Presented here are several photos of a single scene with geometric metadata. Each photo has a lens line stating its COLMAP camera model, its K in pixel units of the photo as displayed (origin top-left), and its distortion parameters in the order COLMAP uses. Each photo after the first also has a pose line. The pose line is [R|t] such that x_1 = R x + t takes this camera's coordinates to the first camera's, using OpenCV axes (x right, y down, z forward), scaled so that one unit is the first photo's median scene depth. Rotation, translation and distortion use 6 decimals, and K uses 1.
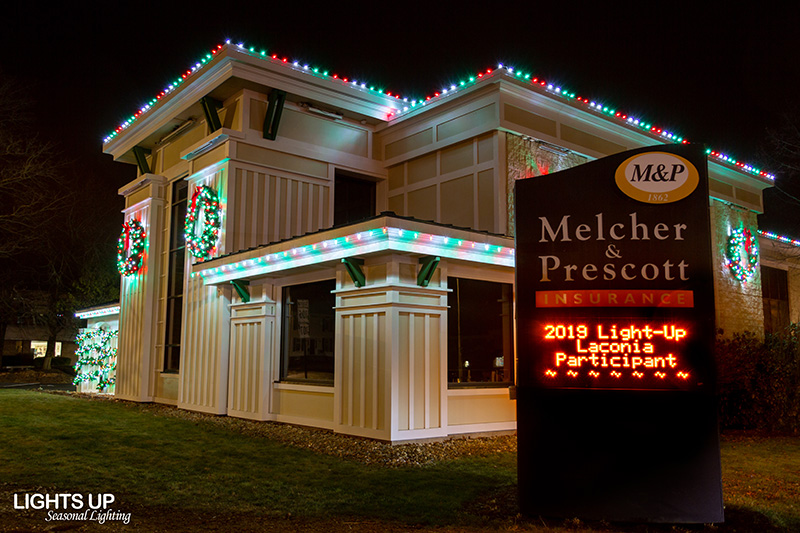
lens RADIAL K [[675.8, 0, 400.0], [0, 675.8, 266.5], [0, 0, 1]] dist [0.069218, -0.303806]
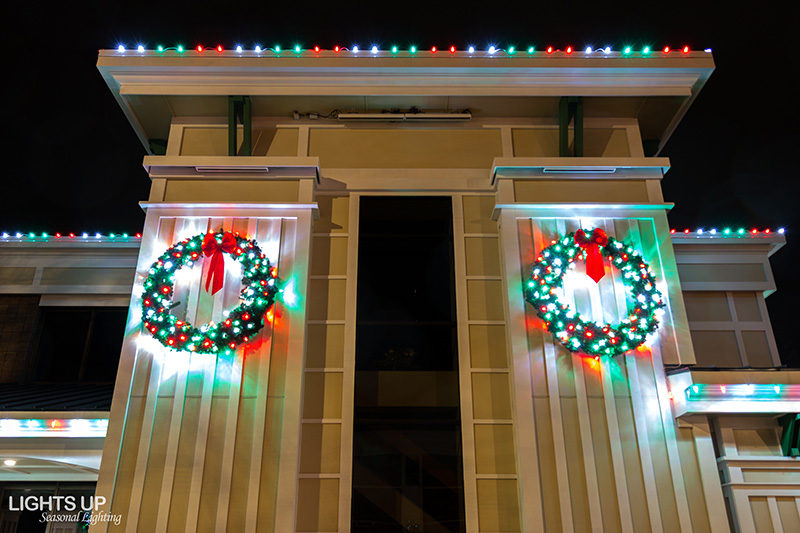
lens RADIAL K [[675.8, 0, 400.0], [0, 675.8, 266.5], [0, 0, 1]] dist [0.069218, -0.303806]
pose [[0.640187, 0.321710, 0.697613, -0.733774], [-0.111882, 0.937453, -0.329642, 0.101810], [-0.760029, 0.132982, 0.636139, 0.733245]]
